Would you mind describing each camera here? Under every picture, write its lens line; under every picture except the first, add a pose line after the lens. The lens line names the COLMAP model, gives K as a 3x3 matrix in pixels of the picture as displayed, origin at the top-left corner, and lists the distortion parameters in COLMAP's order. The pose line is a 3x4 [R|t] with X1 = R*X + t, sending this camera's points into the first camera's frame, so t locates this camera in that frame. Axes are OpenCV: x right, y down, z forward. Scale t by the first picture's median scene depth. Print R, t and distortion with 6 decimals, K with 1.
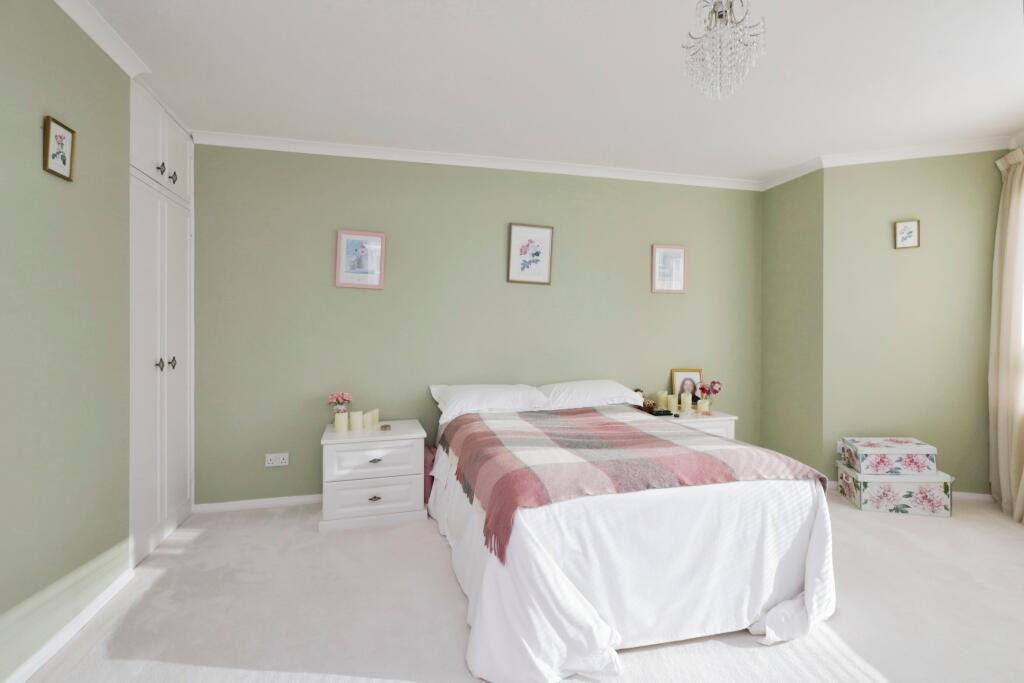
lens RADIAL K [[475.1, 0, 512.9], [0, 475.1, 332.1], [0, 0, 1]] dist [0.000194, -0.000033]
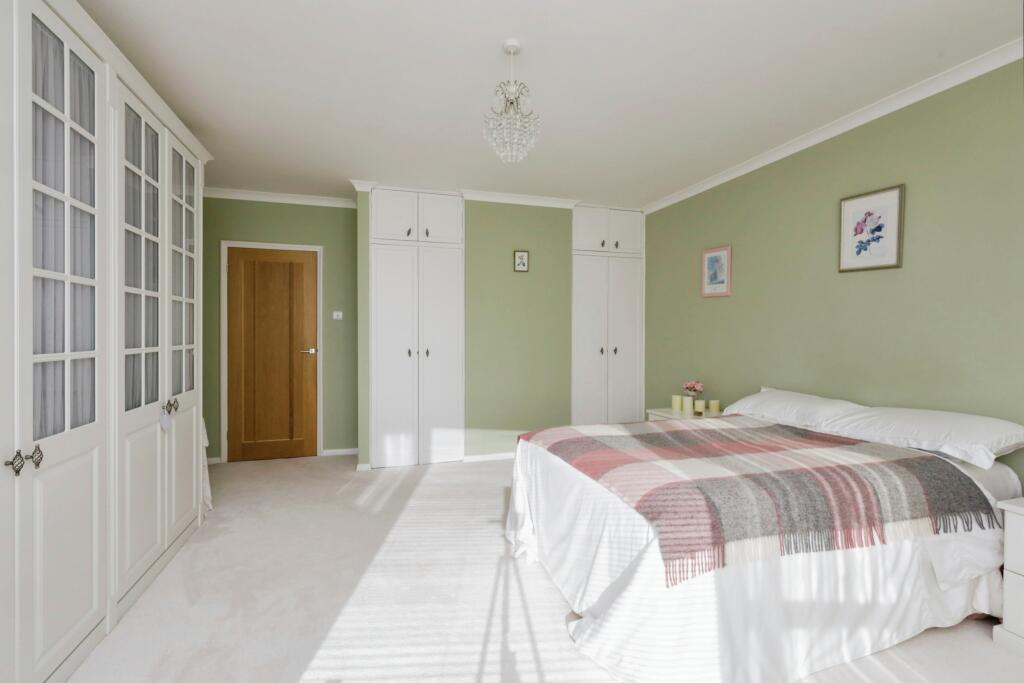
lens RADIAL K [[475.1, 0, 512.9], [0, 475.1, 332.1], [0, 0, 1]] dist [0.000194, -0.000033]
pose [[0.049668, 0.000317, -0.998766, 0.766270], [-0.004018, 0.999992, 0.000117, -0.001298], [0.998758, 0.004007, 0.049669, 0.398785]]
